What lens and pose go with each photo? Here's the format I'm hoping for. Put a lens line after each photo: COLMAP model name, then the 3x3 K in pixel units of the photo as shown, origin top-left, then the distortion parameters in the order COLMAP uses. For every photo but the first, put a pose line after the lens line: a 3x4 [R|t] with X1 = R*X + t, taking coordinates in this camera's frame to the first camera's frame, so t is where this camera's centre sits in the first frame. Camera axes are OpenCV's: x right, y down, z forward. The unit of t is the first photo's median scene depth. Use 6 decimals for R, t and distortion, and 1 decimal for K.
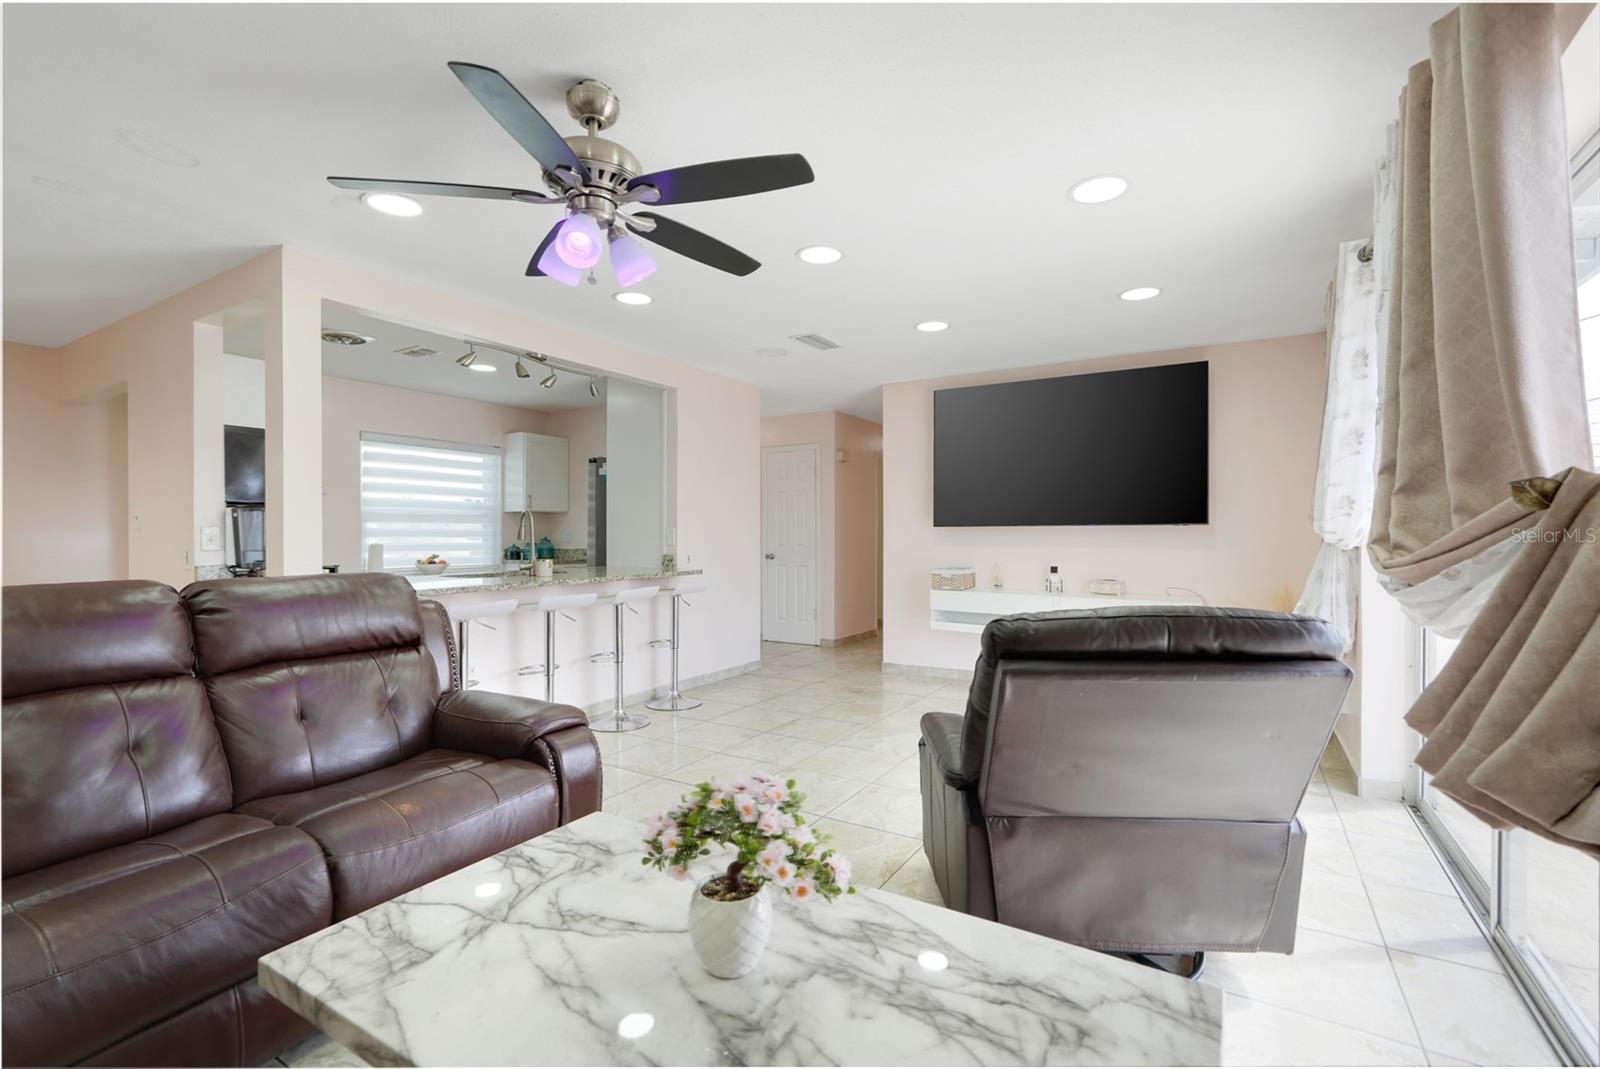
lens RADIAL K [[700.2, 0, 803.7], [0, 700.2, 534.6], [0, 0, 1]] dist [-0.004547, 0.000704]
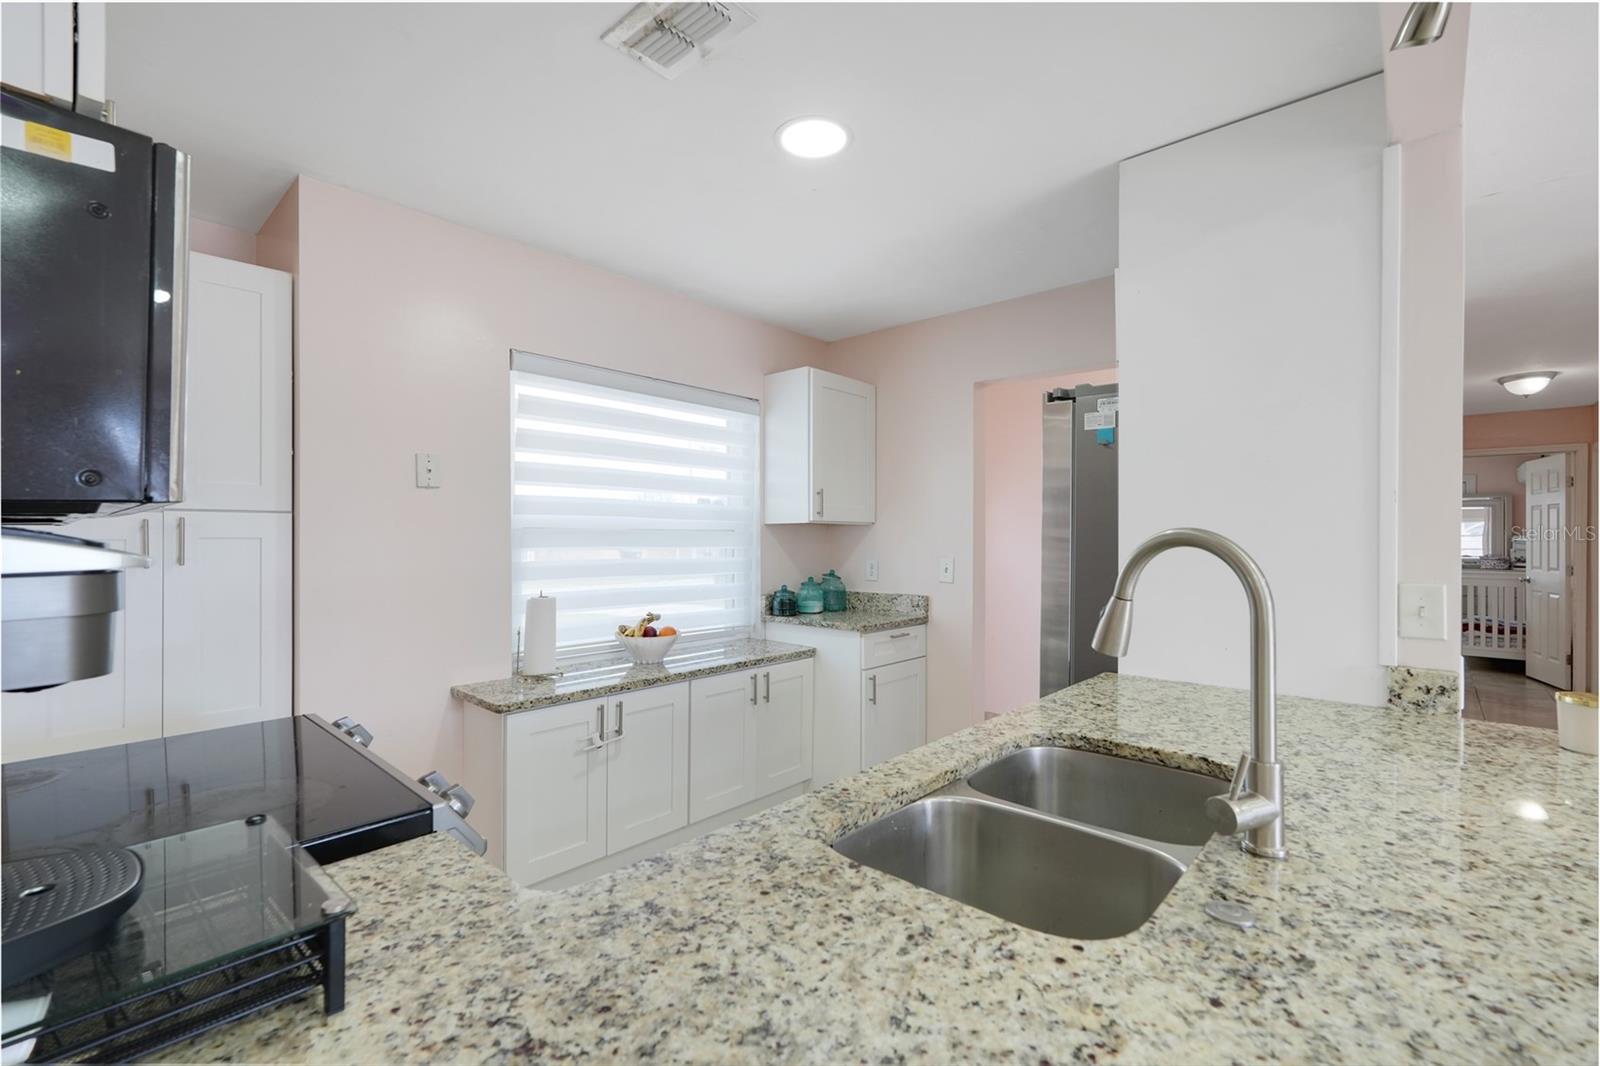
lens RADIAL K [[700.2, 0, 805.1], [0, 700.2, 531.3], [0, 0, 1]] dist [-0.004547, 0.000704]
pose [[0.986250, 0.002291, -0.165247, -0.347642], [-0.003581, 0.999965, -0.007509, -0.024884], [0.165224, 0.007998, 0.986224, 0.547751]]
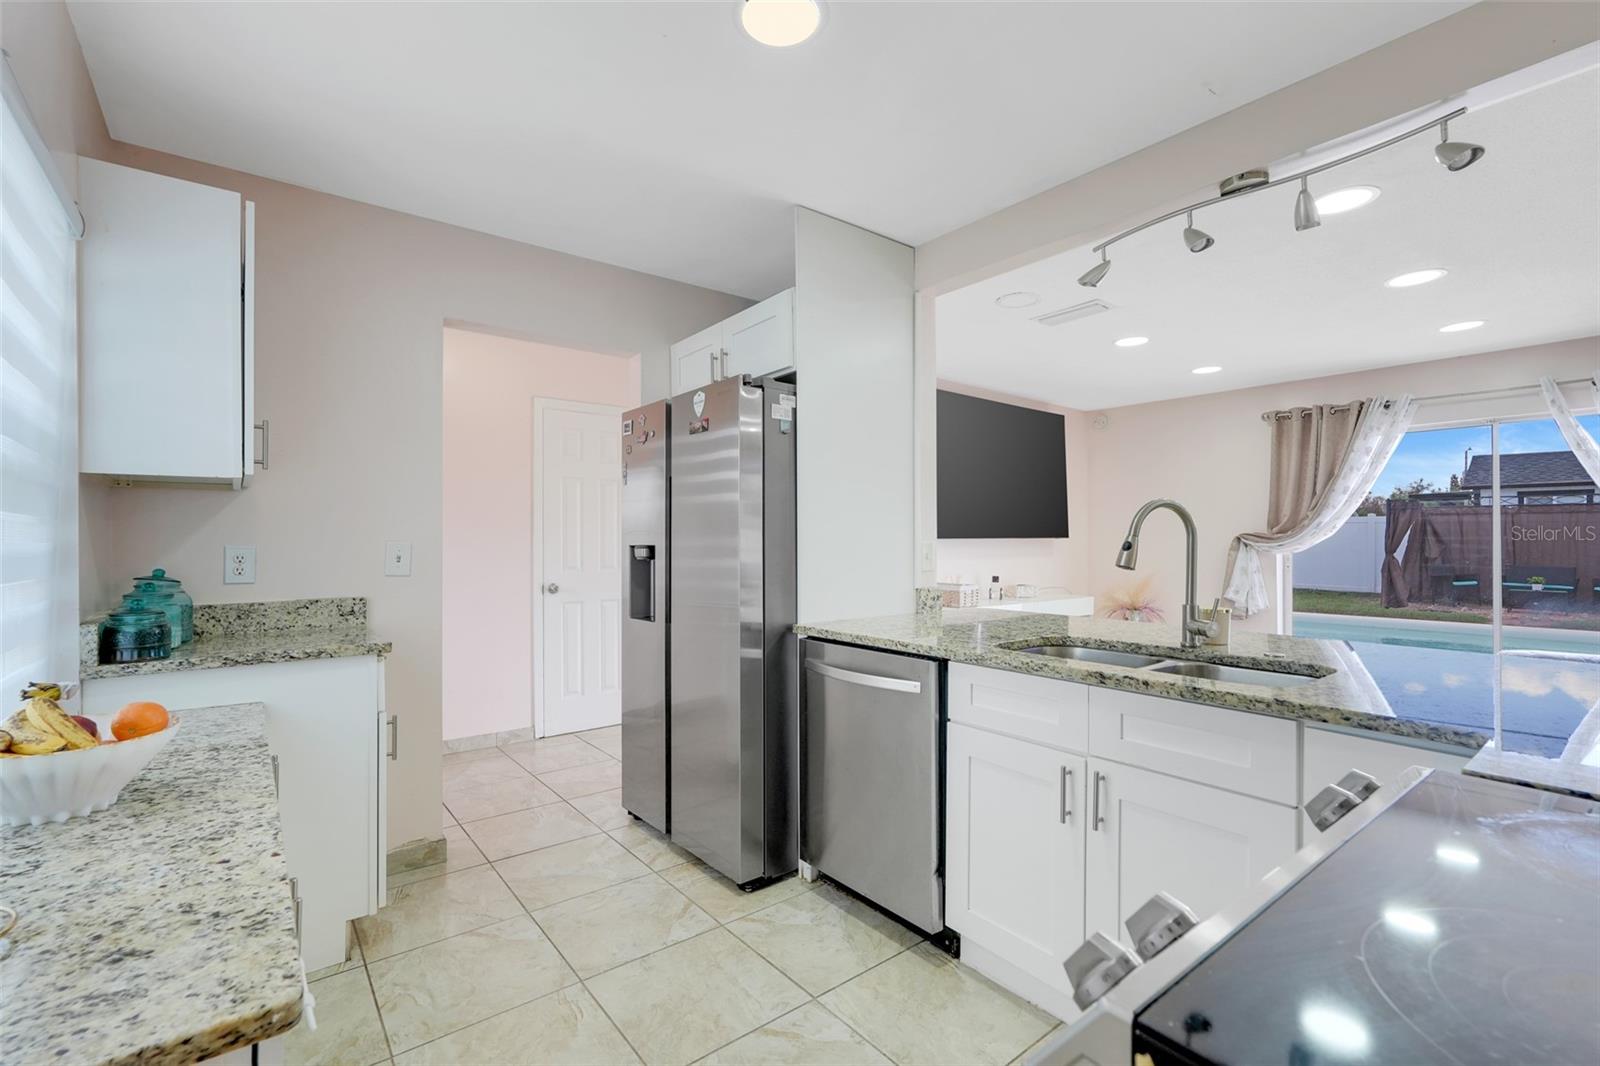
lens RADIAL K [[700.2, 0, 798.6], [0, 700.2, 541.4], [0, 0, 1]] dist [-0.004547, 0.000704]
pose [[0.330264, -0.001447, 0.943888, -0.635499], [0.001302, 0.999999, 0.001078, -0.008118], [-0.943888, 0.000872, 0.330265, 0.767896]]
